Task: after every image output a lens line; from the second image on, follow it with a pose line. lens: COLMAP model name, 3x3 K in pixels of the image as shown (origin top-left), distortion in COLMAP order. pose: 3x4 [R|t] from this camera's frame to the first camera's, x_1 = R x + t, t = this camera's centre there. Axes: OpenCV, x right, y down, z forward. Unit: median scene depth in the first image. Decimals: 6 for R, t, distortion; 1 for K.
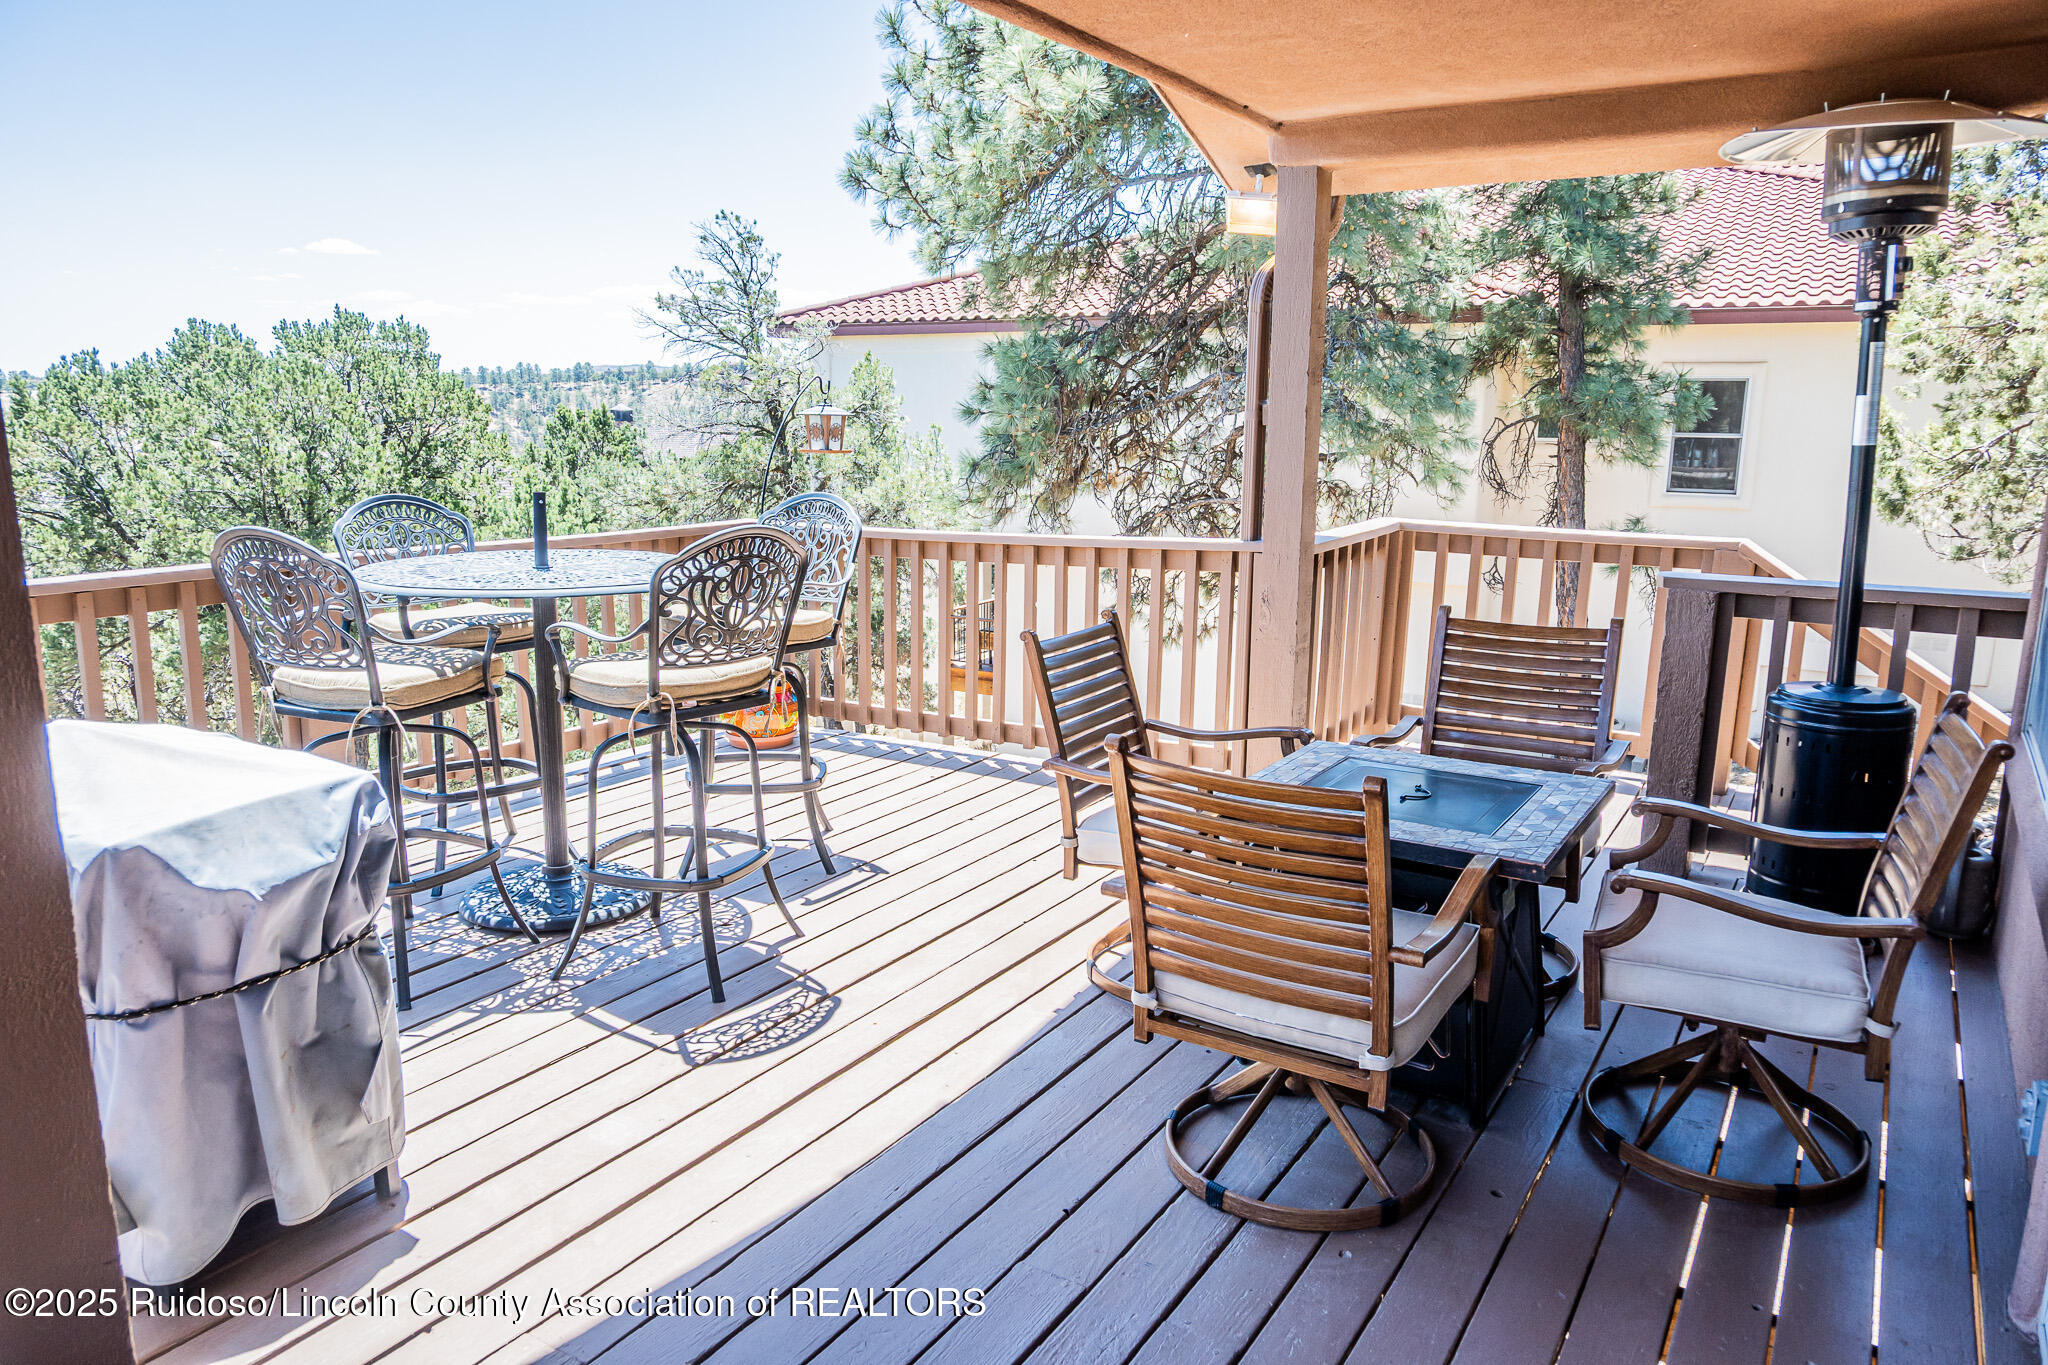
lens RADIAL K [[1400.7, 0, 1021.7], [0, 1400.7, 692.0], [0, 0, 1]] dist [-0.007781, -0.003335]
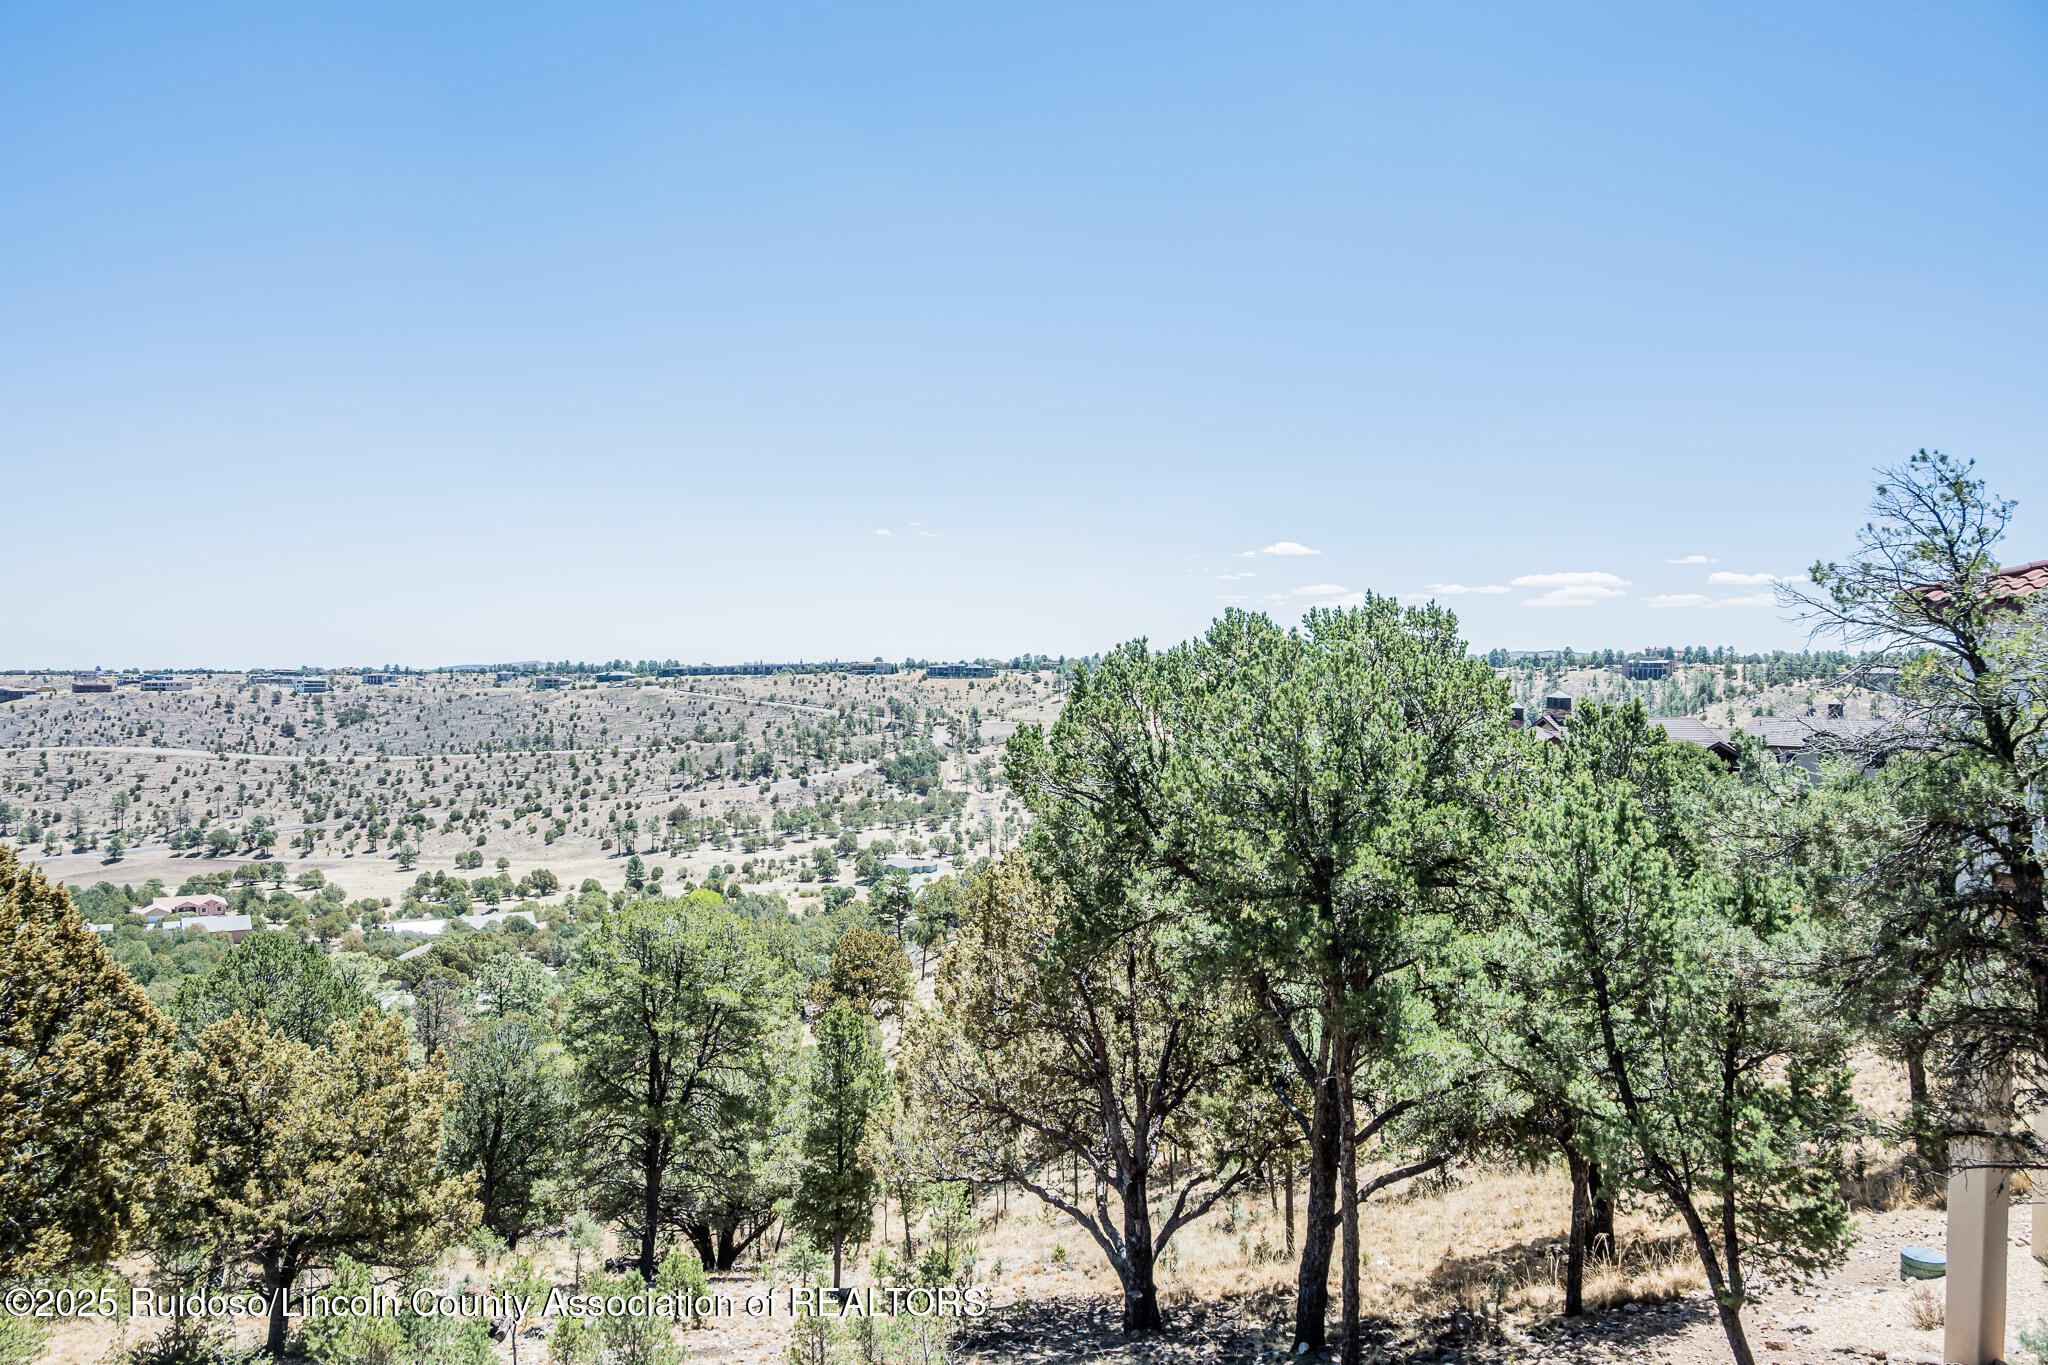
lens RADIAL K [[1400.7, 0, 1021.7], [0, 1400.7, 692.0], [0, 0, 1]] dist [-0.007781, -0.003335]
pose [[0.809817, 0.014954, -0.586492, -0.133522], [-0.131655, 0.978811, -0.156830, -0.033453], [0.571720, 0.204218, 0.794627, 0.137986]]
